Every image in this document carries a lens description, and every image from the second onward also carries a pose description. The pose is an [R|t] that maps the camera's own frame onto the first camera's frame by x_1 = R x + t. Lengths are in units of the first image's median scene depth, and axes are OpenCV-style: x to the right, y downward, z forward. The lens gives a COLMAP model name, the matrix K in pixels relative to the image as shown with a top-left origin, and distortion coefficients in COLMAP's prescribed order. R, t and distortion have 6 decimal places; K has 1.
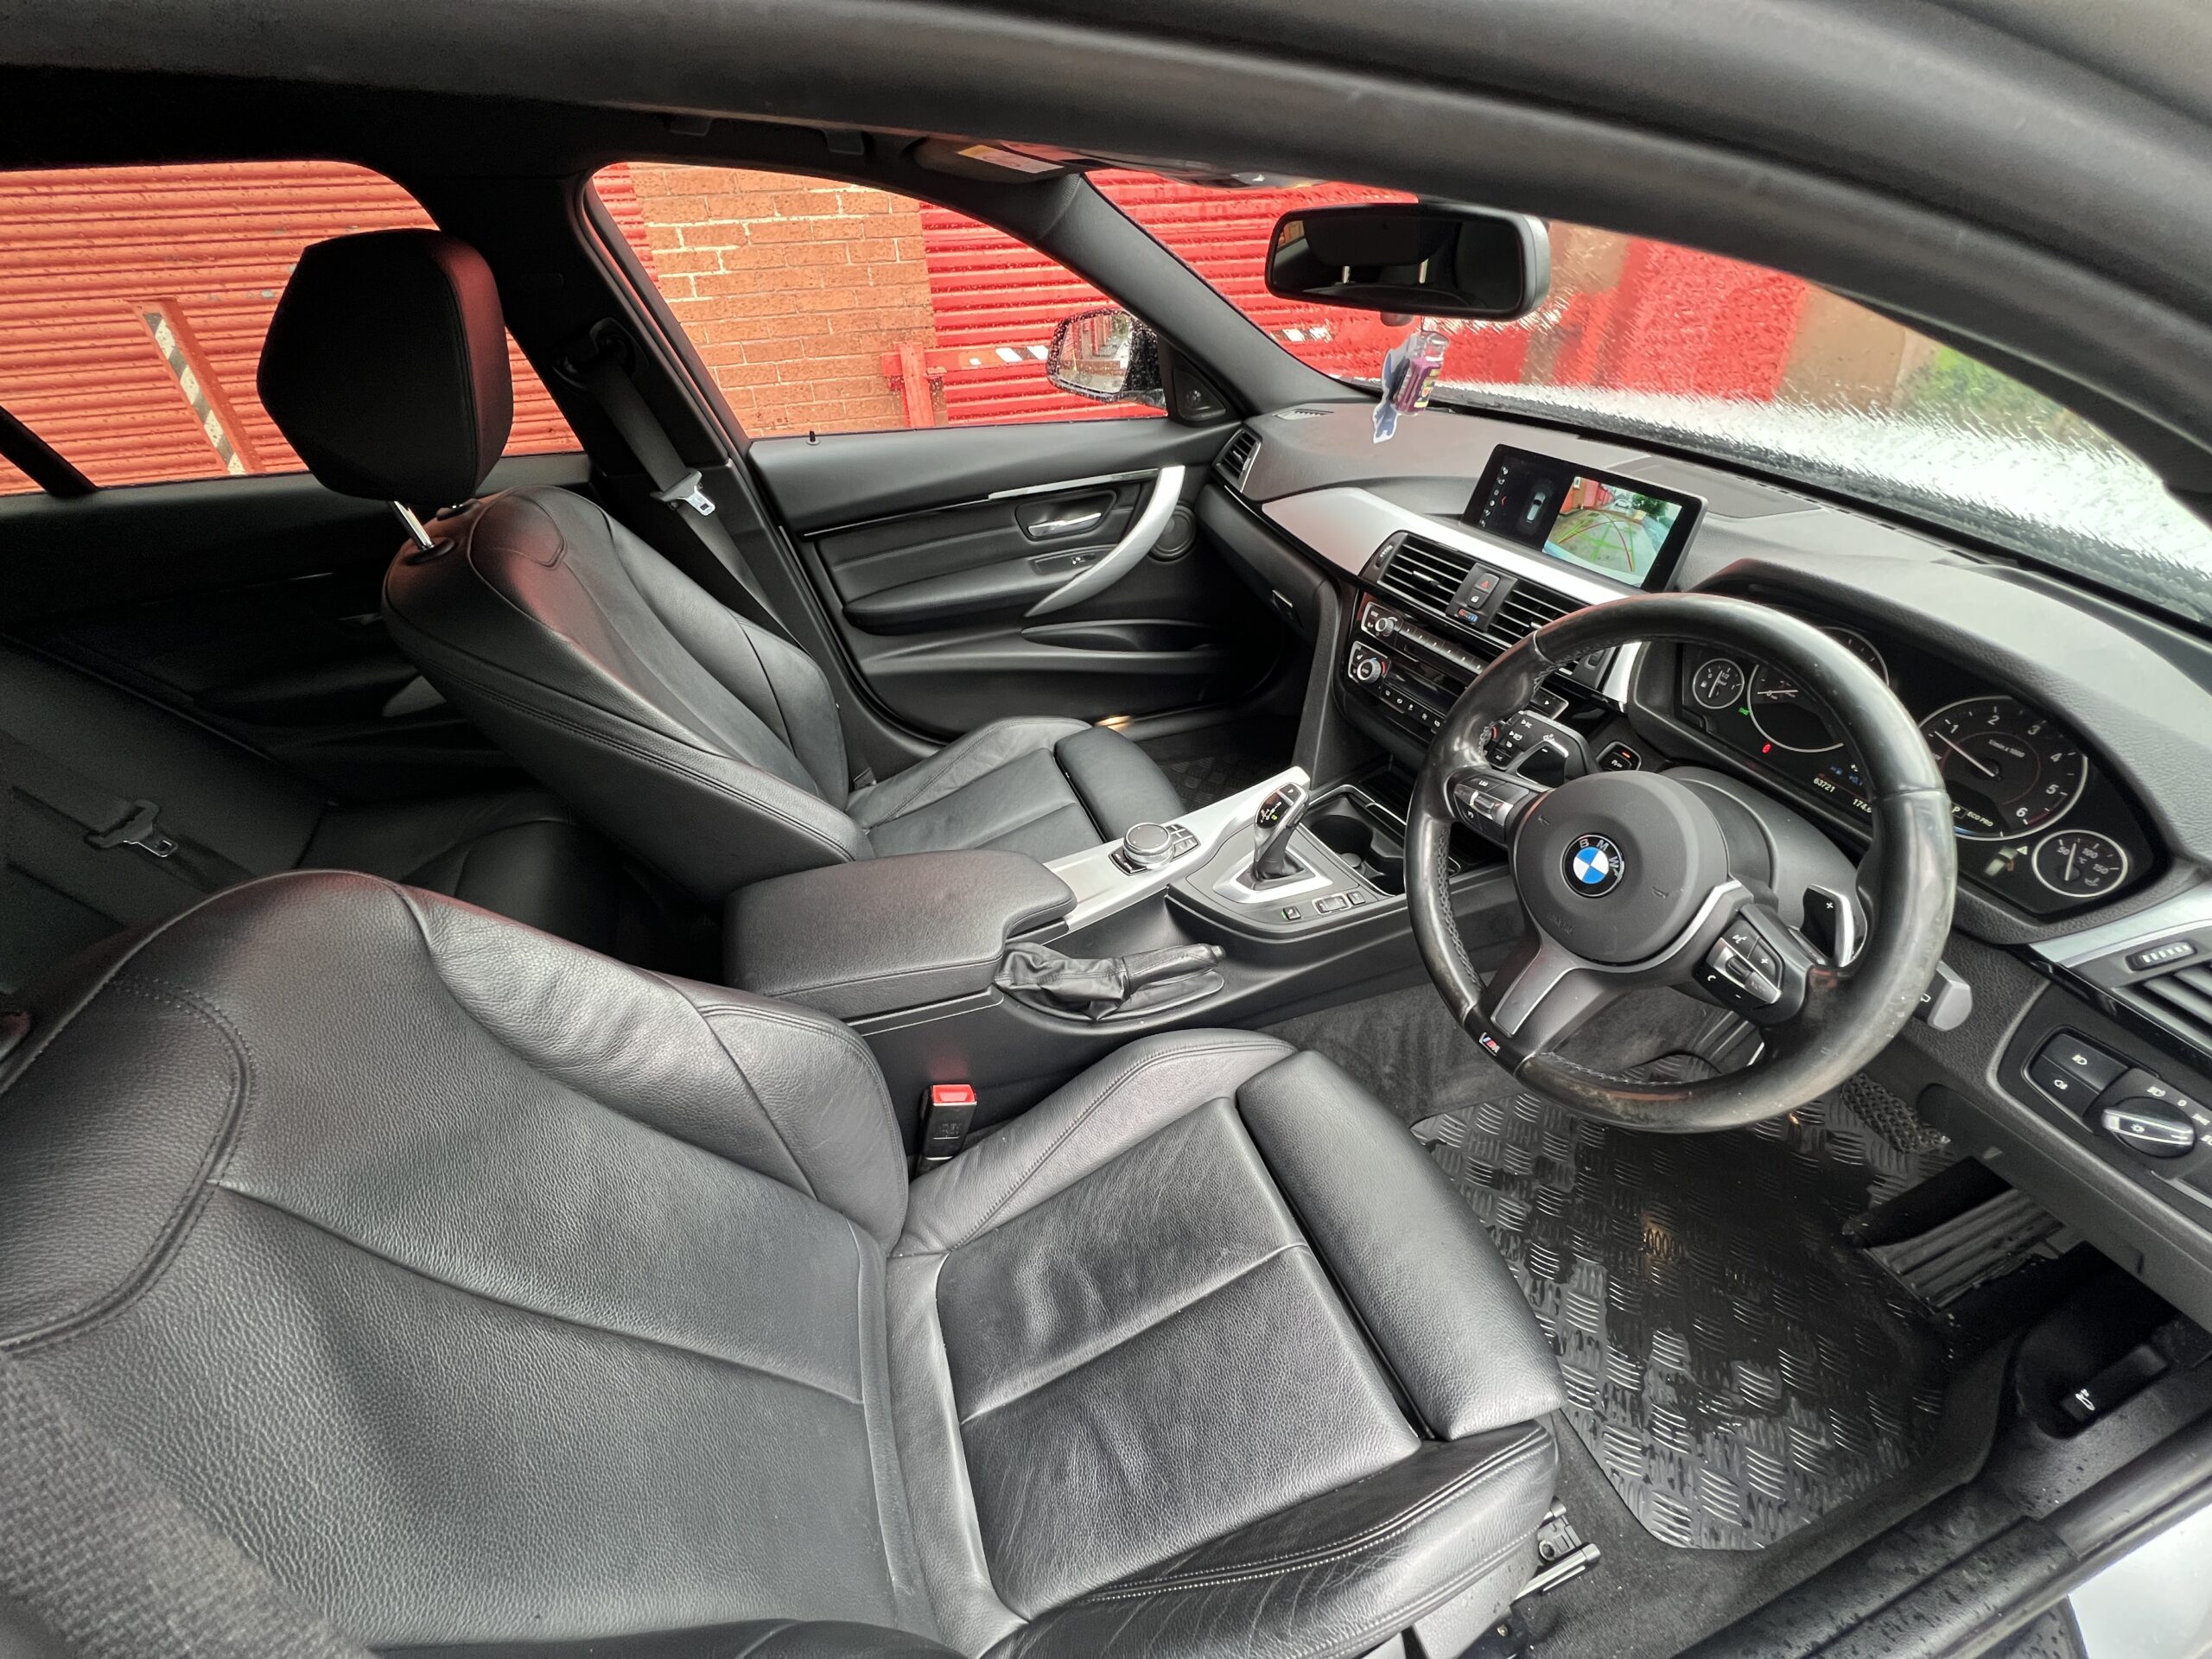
lens RADIAL K [[897.3, 0, 1106.5], [0, 897.3, 826.9], [0, 0, 1]] dist [-0.001471, 0.000467]
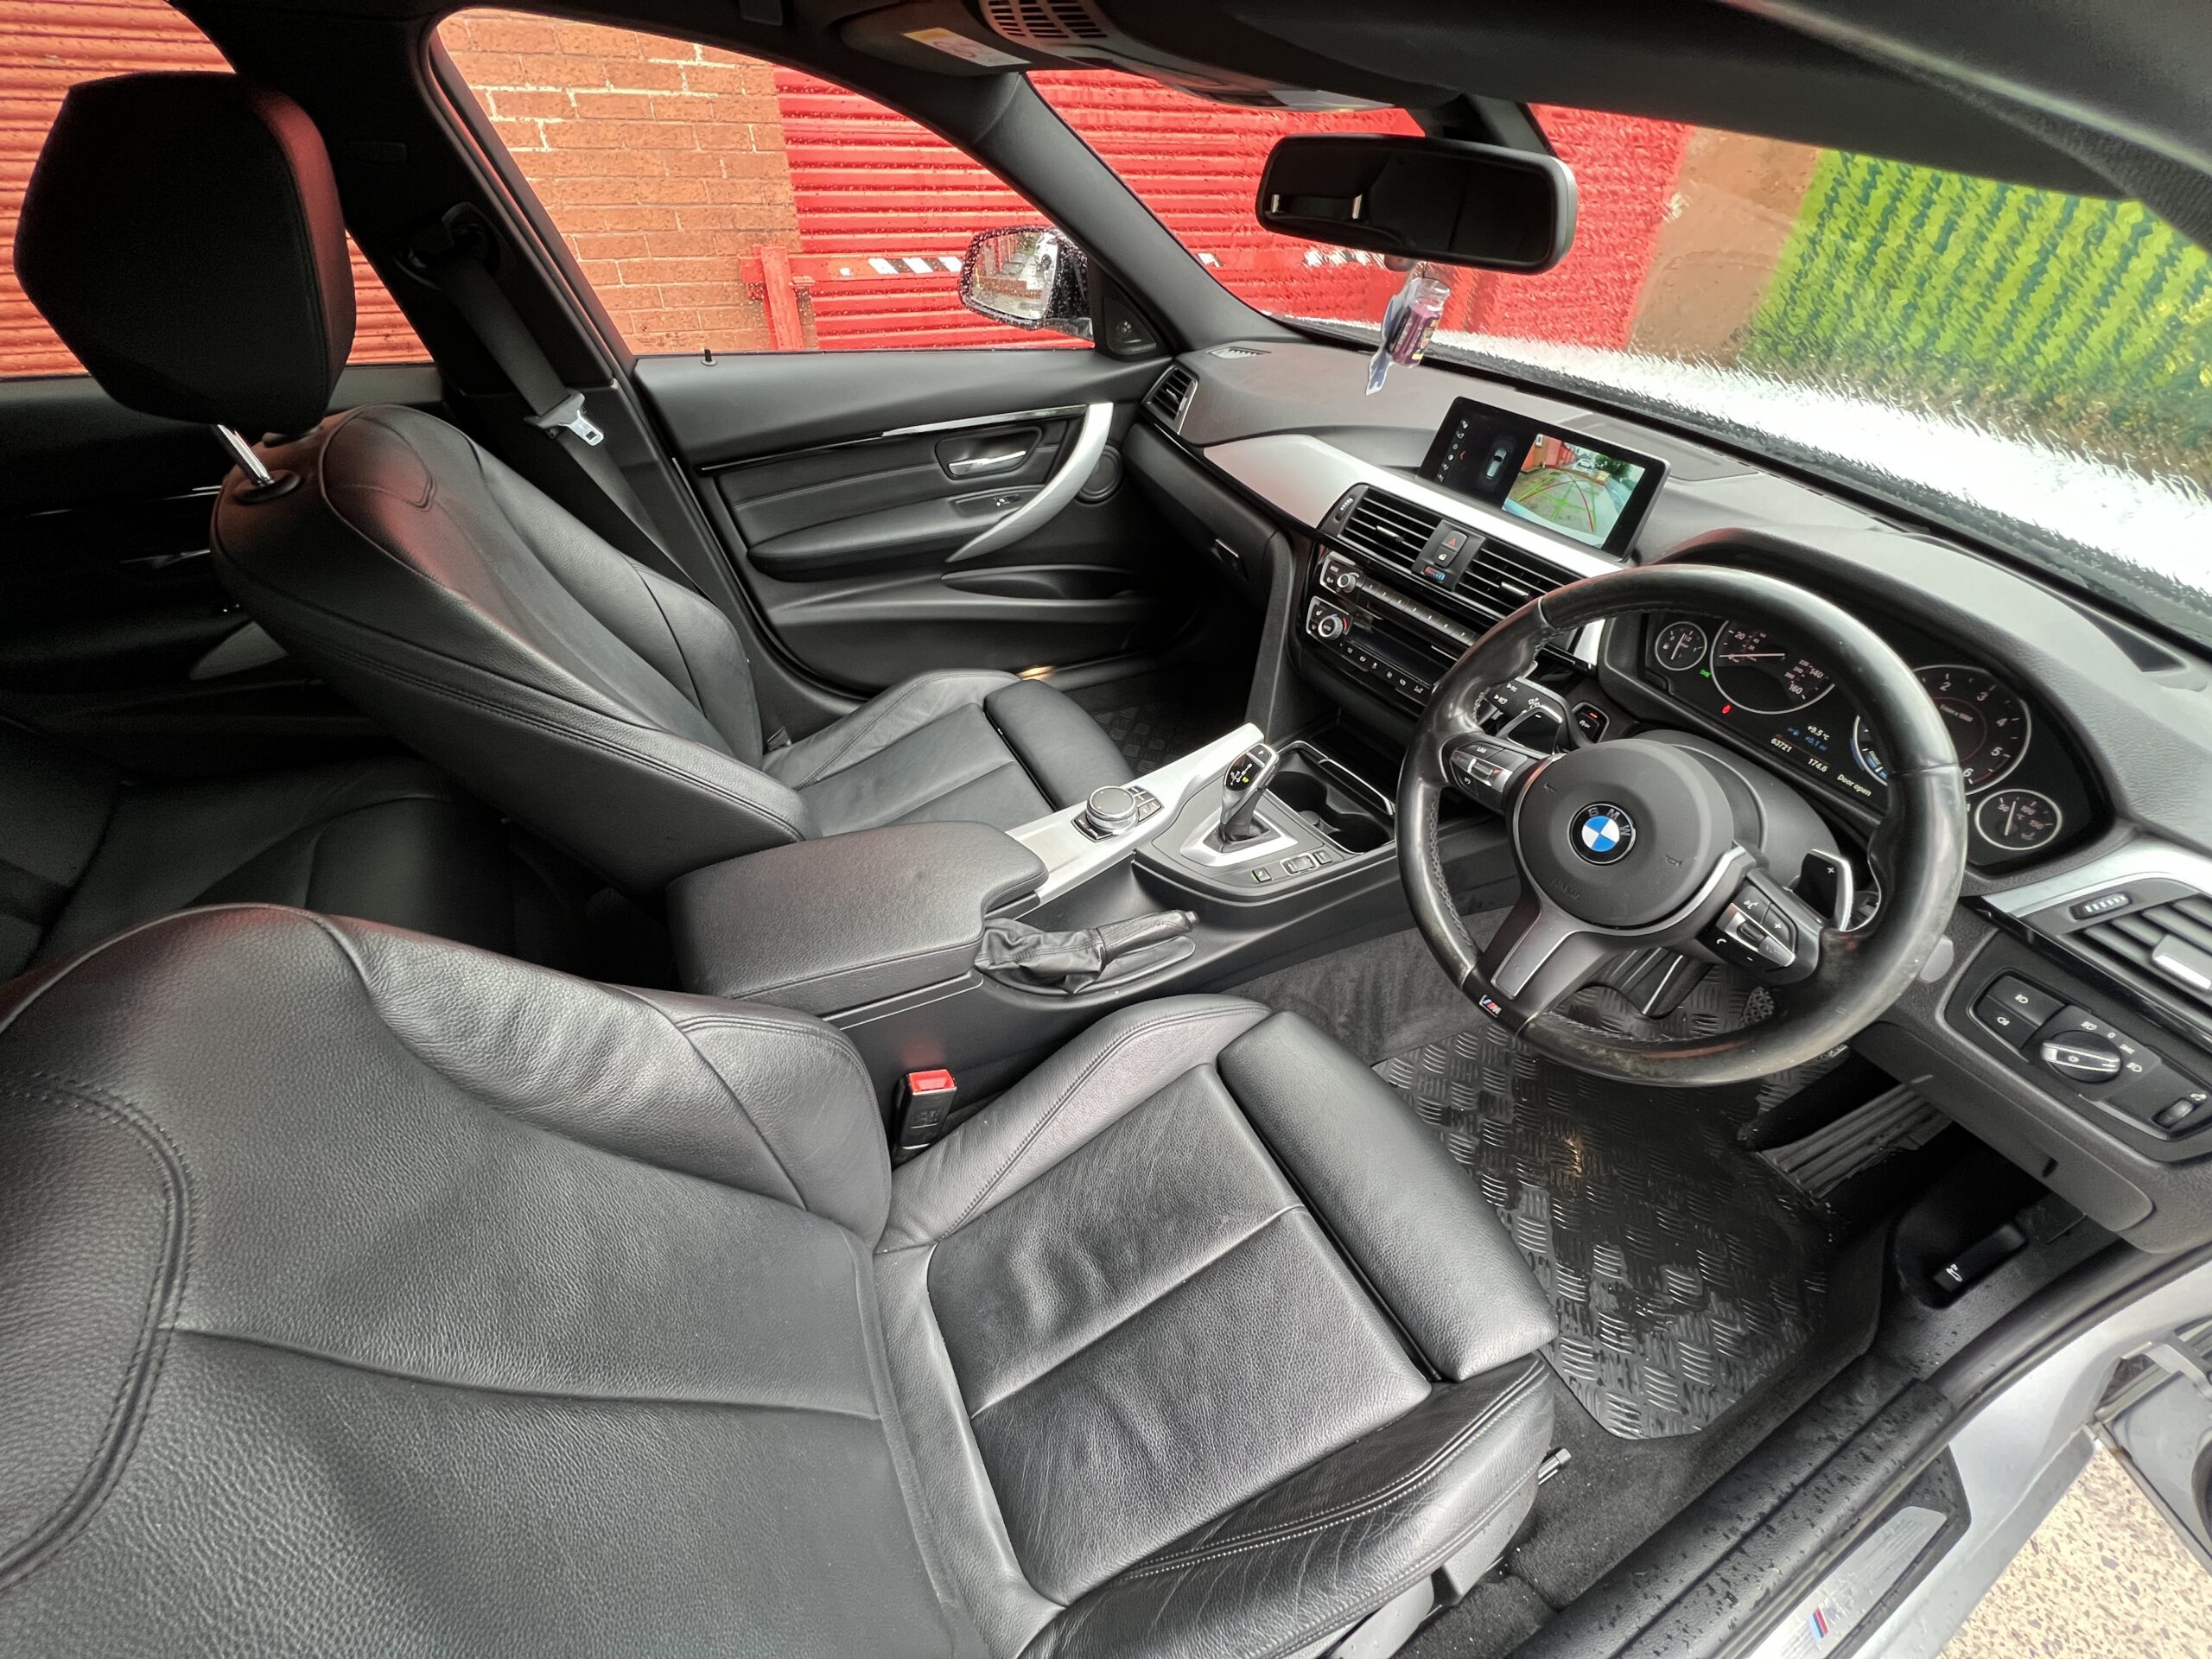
lens RADIAL K [[897.3, 0, 1116.9], [0, 897.3, 830.6], [0, 0, 1]] dist [-0.001471, 0.000467]
pose [[0.989005, -0.033173, 0.144110, -0.120452], [0.022828, 0.997081, 0.072854, -0.037337], [-0.146106, -0.068764, 0.986876, 0.055990]]
